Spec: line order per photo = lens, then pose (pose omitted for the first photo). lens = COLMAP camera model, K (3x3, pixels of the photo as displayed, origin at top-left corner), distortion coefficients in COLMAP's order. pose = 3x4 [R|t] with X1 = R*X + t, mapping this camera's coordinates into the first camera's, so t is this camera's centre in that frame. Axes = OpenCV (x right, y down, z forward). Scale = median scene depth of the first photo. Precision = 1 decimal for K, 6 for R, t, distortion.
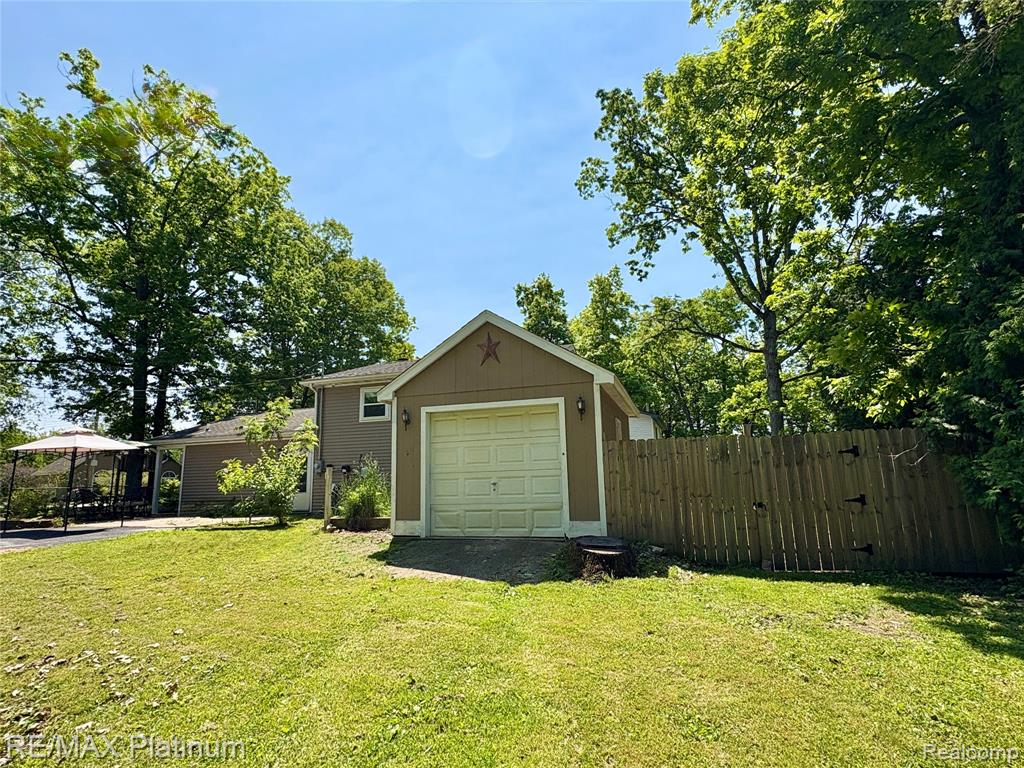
lens RADIAL K [[516.9, 0, 512.0], [0, 516.9, 384.0], [0, 0, 1]] dist [0.032843, -0.000013]
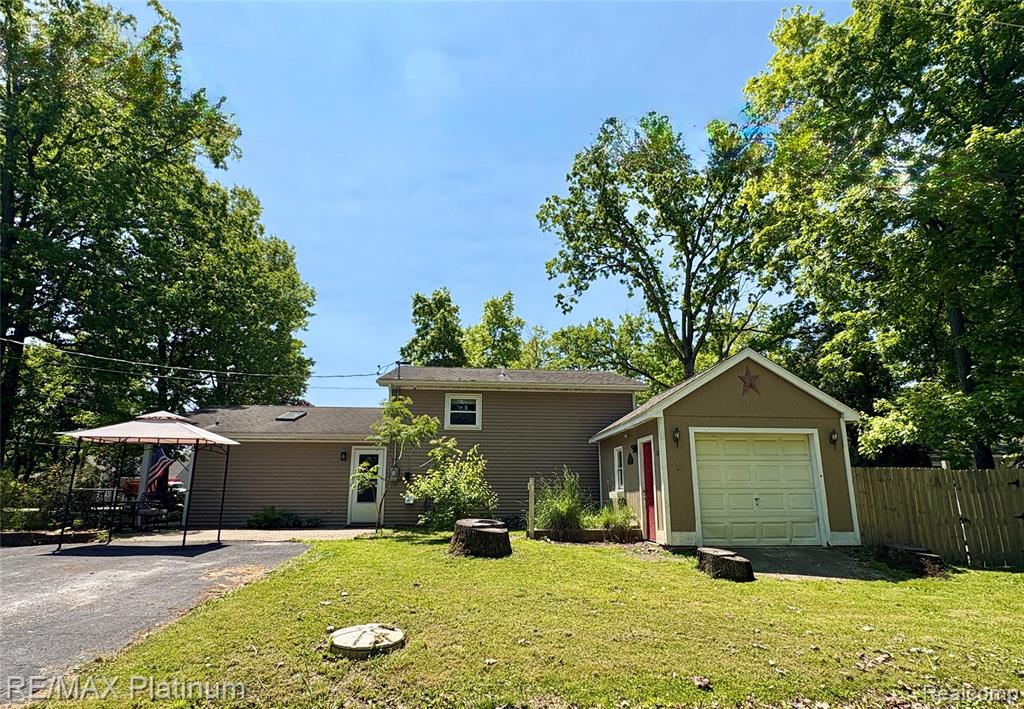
lens RADIAL K [[510.9, 0, 511.6], [0, 510.9, 384.1], [0, 0, 1]] dist [0.012710, -0.000206]
pose [[0.923065, 0.103700, 0.370400, -0.930332], [-0.093413, 0.994580, -0.045658, 0.039362], [-0.373128, 0.007545, 0.927749, 0.140031]]
